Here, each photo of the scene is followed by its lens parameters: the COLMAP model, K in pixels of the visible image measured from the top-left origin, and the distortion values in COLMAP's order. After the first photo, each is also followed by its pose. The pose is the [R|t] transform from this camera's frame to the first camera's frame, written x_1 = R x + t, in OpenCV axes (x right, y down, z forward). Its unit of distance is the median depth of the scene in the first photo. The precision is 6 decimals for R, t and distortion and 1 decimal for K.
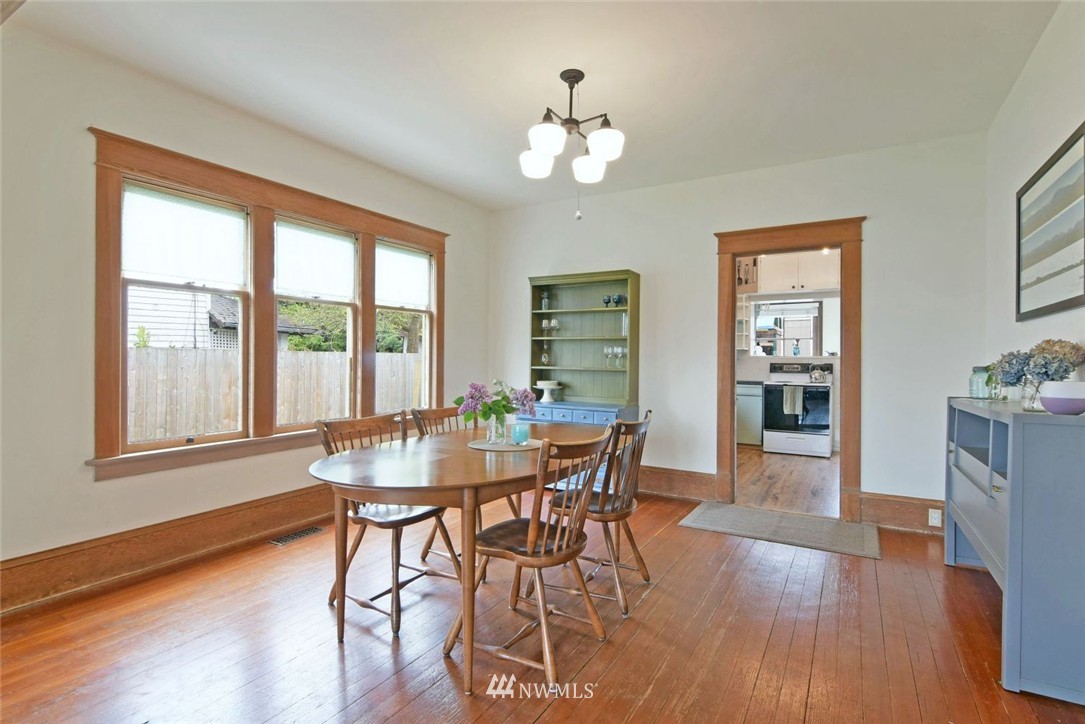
lens RADIAL K [[522.4, 0, 540.5], [0, 522.4, 356.4], [0, 0, 1]] dist [0.000344, 0.000007]
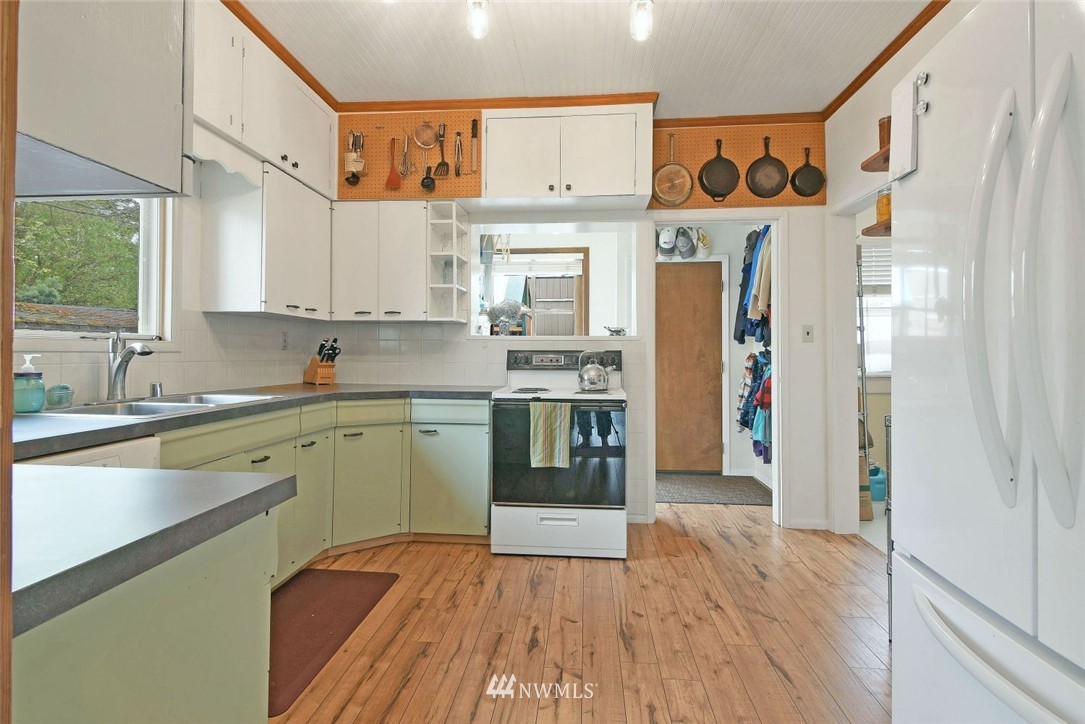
lens RADIAL K [[522.4, 0, 540.5], [0, 522.4, 356.4], [0, 0, 1]] dist [0.000344, 0.000007]
pose [[0.900646, -0.011892, 0.434392, 0.262736], [0.001537, 0.999706, 0.024183, 0.006492], [-0.434552, -0.021113, 0.900399, 0.563099]]
